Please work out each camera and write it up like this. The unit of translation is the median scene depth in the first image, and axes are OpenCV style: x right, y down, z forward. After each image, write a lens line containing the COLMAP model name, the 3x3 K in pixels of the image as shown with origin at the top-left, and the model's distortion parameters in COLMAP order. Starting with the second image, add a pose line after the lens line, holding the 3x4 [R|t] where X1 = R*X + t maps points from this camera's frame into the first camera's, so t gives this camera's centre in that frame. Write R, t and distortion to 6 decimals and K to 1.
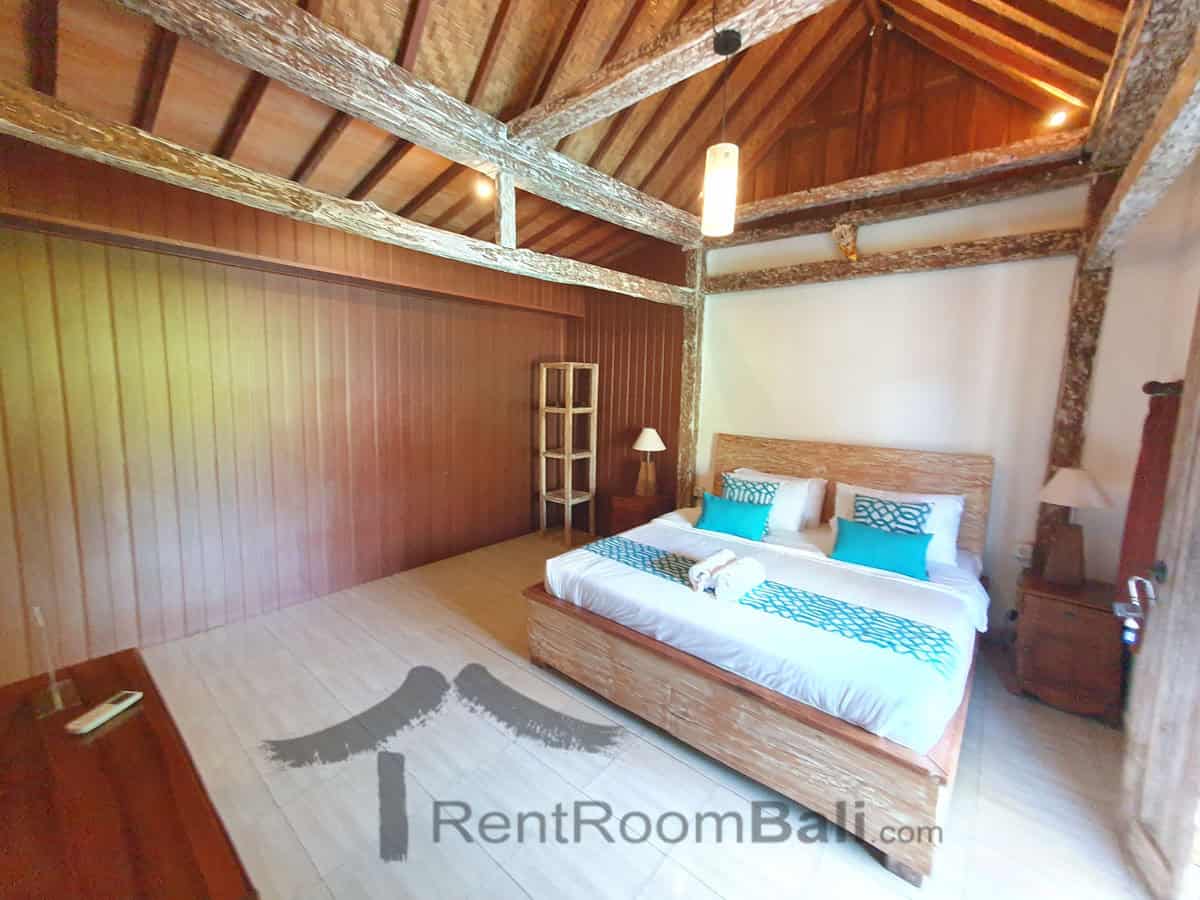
lens RADIAL K [[476.9, 0, 600.0], [0, 476.9, 450.0], [0, 0, 1]] dist [0.000870, 0.000129]
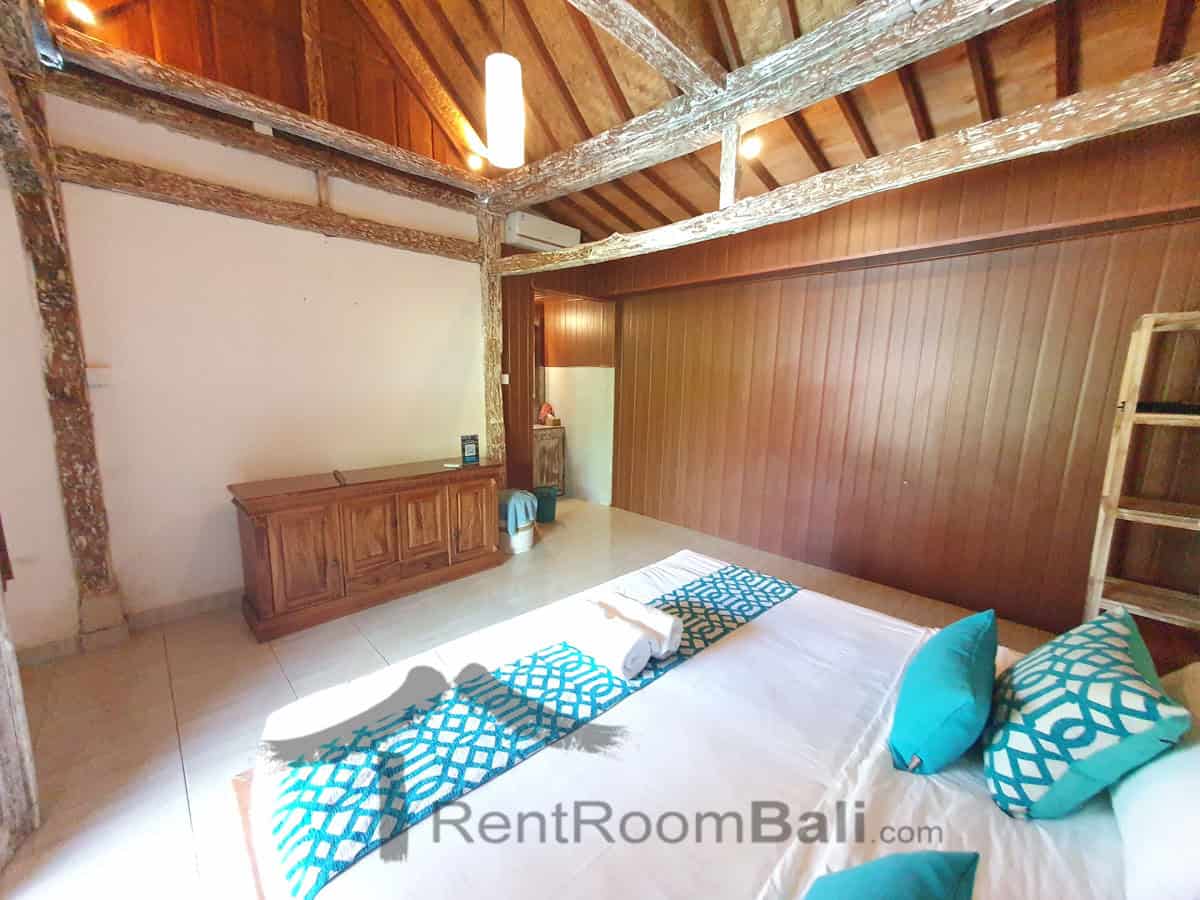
lens RADIAL K [[476.9, 0, 600.0], [0, 476.9, 450.0], [0, 0, 1]] dist [0.000870, 0.000129]
pose [[-0.106792, 0.142576, -0.984006, 0.888623], [-0.155311, 0.975125, 0.158145, -0.088483], [0.982076, 0.169716, -0.081992, 1.018512]]
